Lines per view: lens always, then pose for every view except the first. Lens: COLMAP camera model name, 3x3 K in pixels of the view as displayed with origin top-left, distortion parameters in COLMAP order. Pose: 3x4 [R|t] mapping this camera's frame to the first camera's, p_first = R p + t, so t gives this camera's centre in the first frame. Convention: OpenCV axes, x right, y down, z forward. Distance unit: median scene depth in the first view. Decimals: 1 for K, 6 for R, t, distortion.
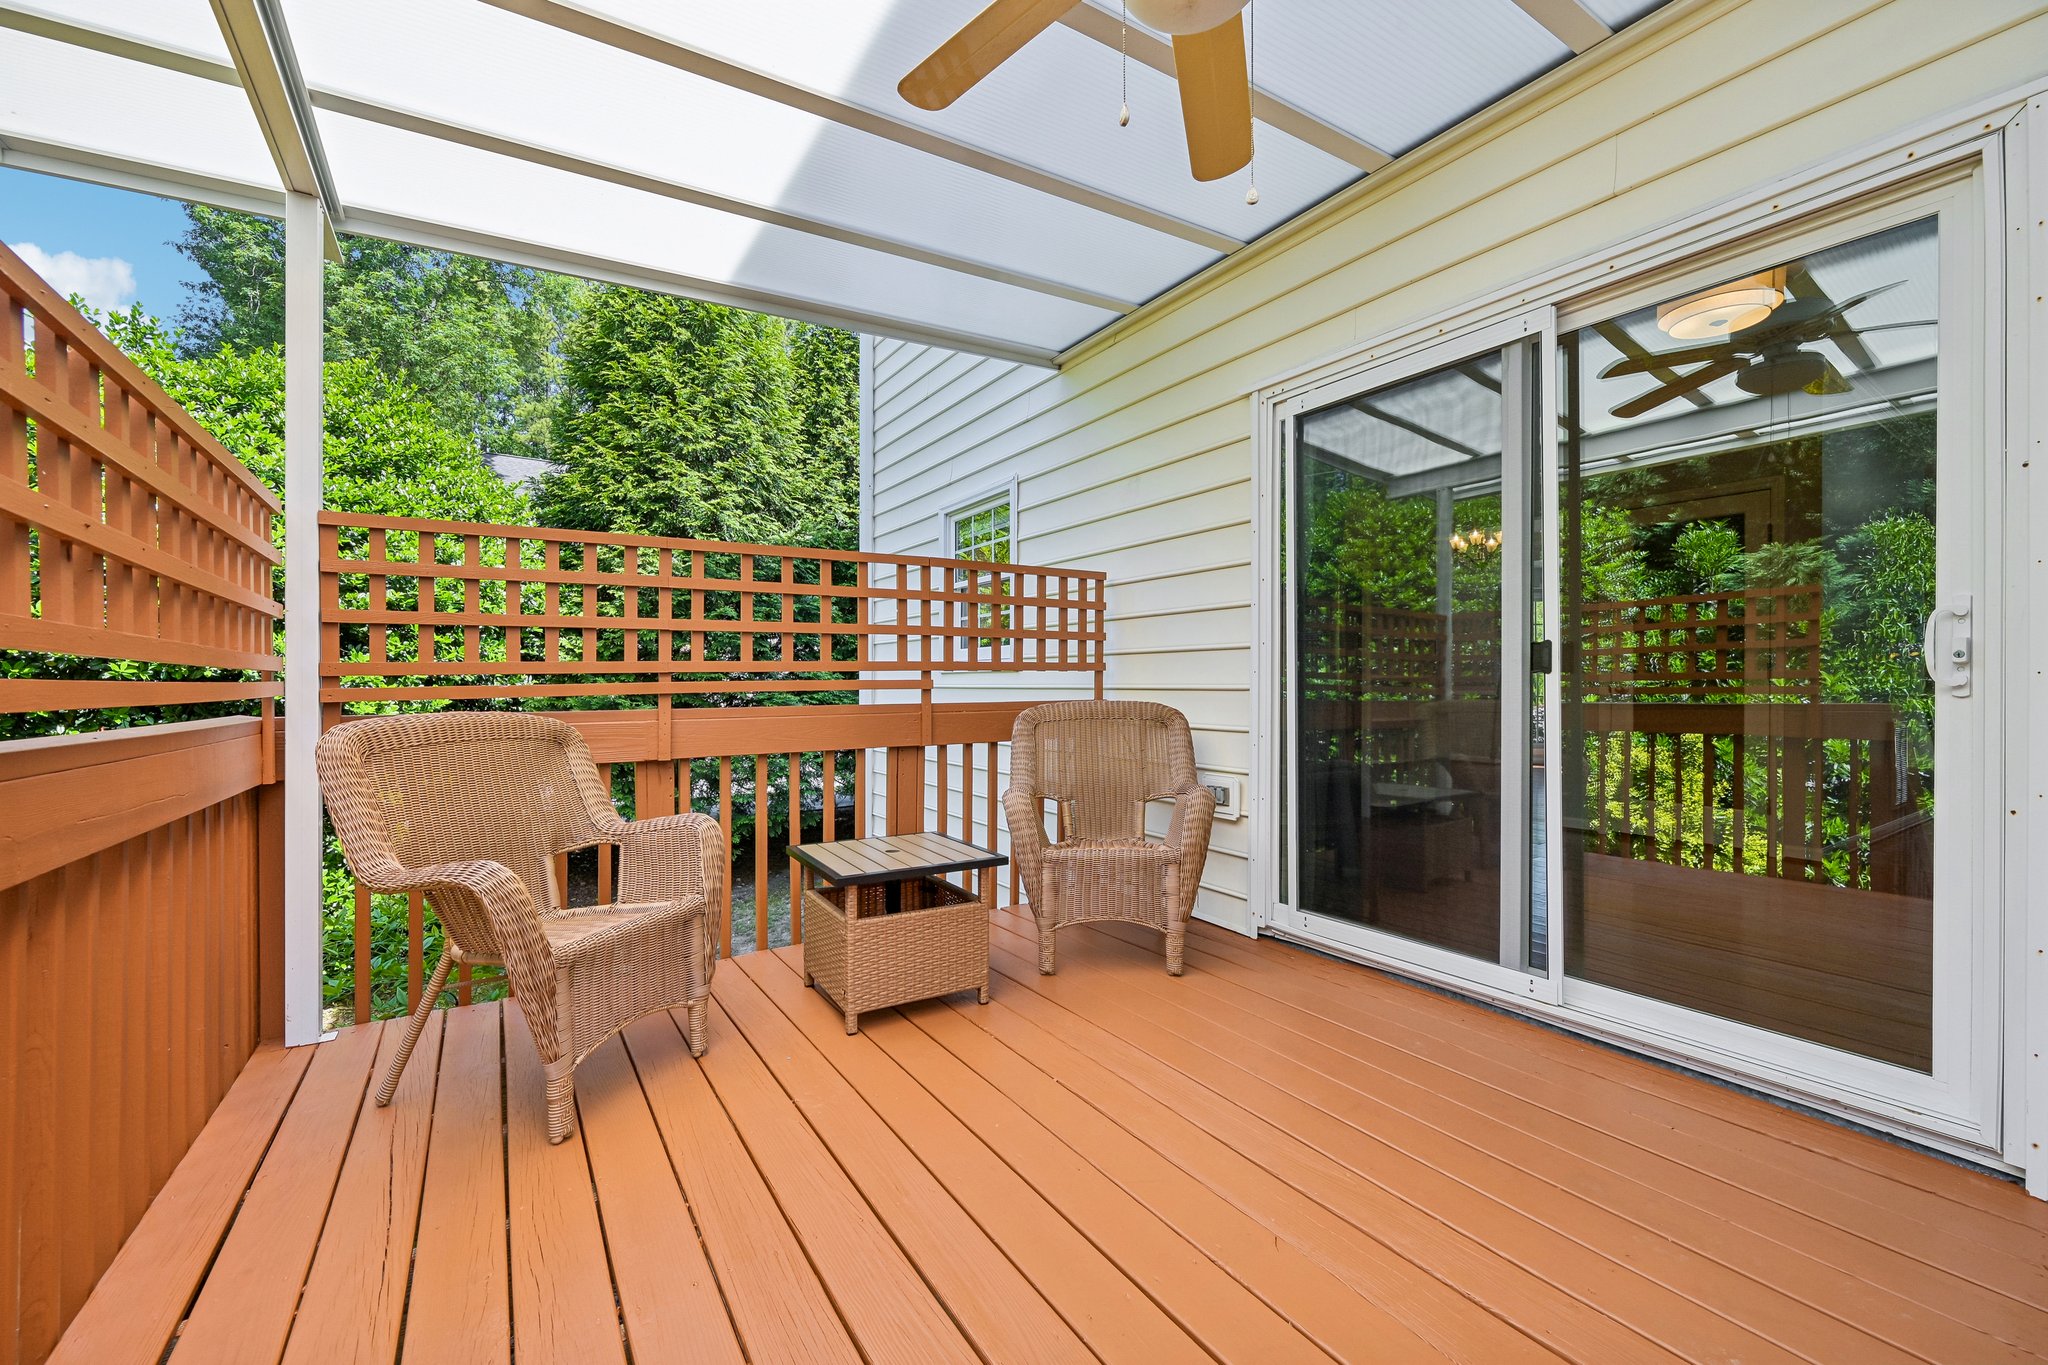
lens RADIAL K [[801.0, 0, 1024.0], [0, 801.0, 682.5], [0, 0, 1]] dist [-0.000572, -0.000225]
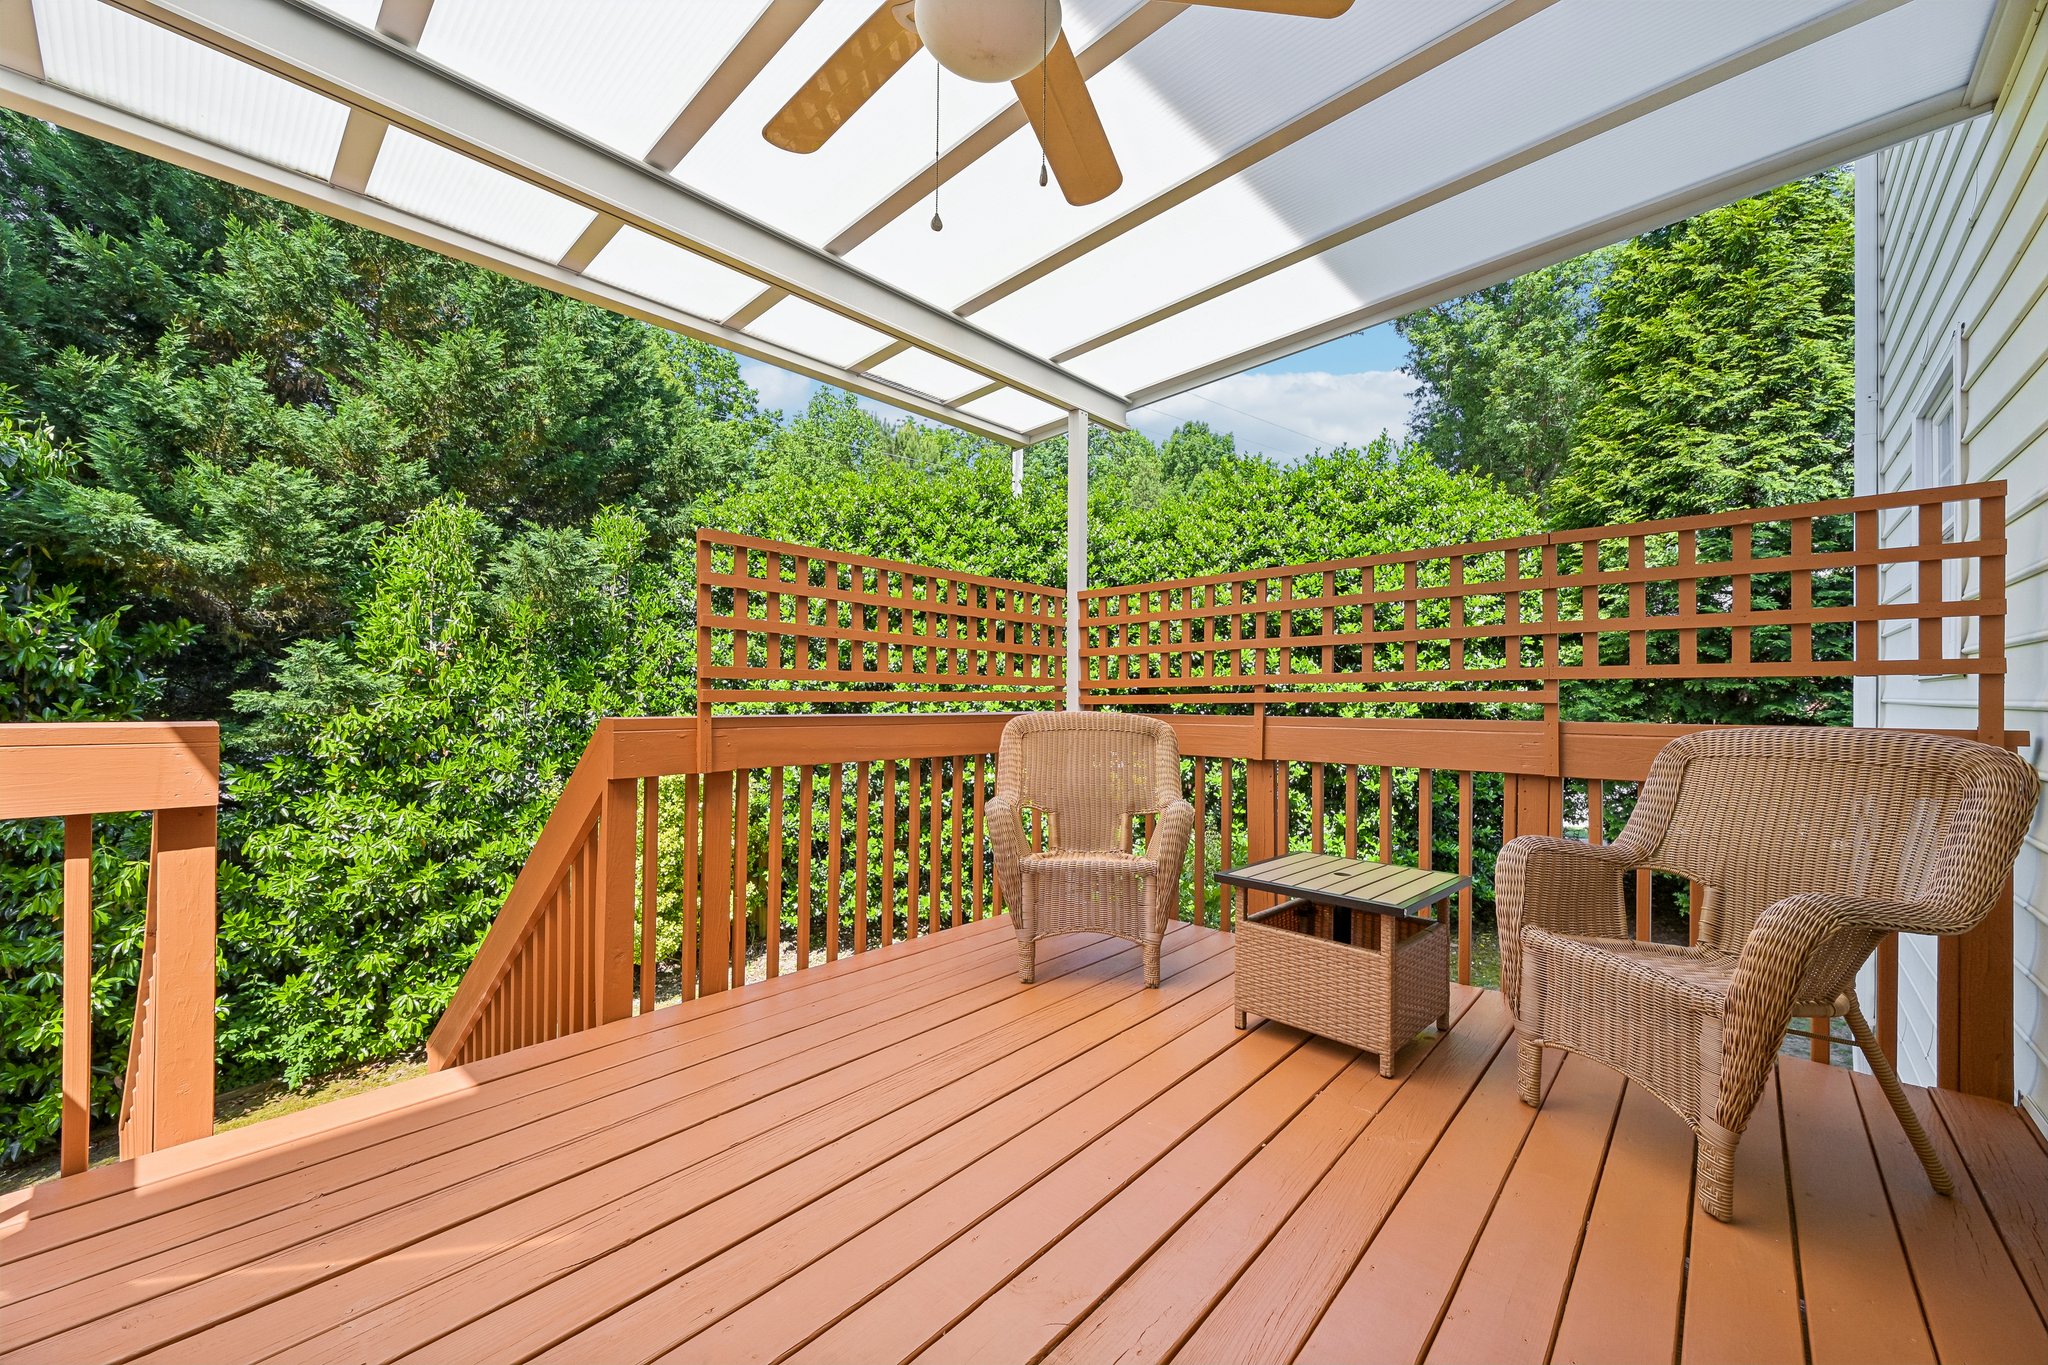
lens RADIAL K [[801.0, 0, 1024.0], [0, 801.0, 682.5], [0, 0, 1]] dist [-0.000572, -0.000225]
pose [[0.253961, -0.010783, -0.967154, 0.197168], [-0.004104, 0.999917, -0.012226, -0.000179], [0.967206, 0.007074, 0.253896, 0.122066]]
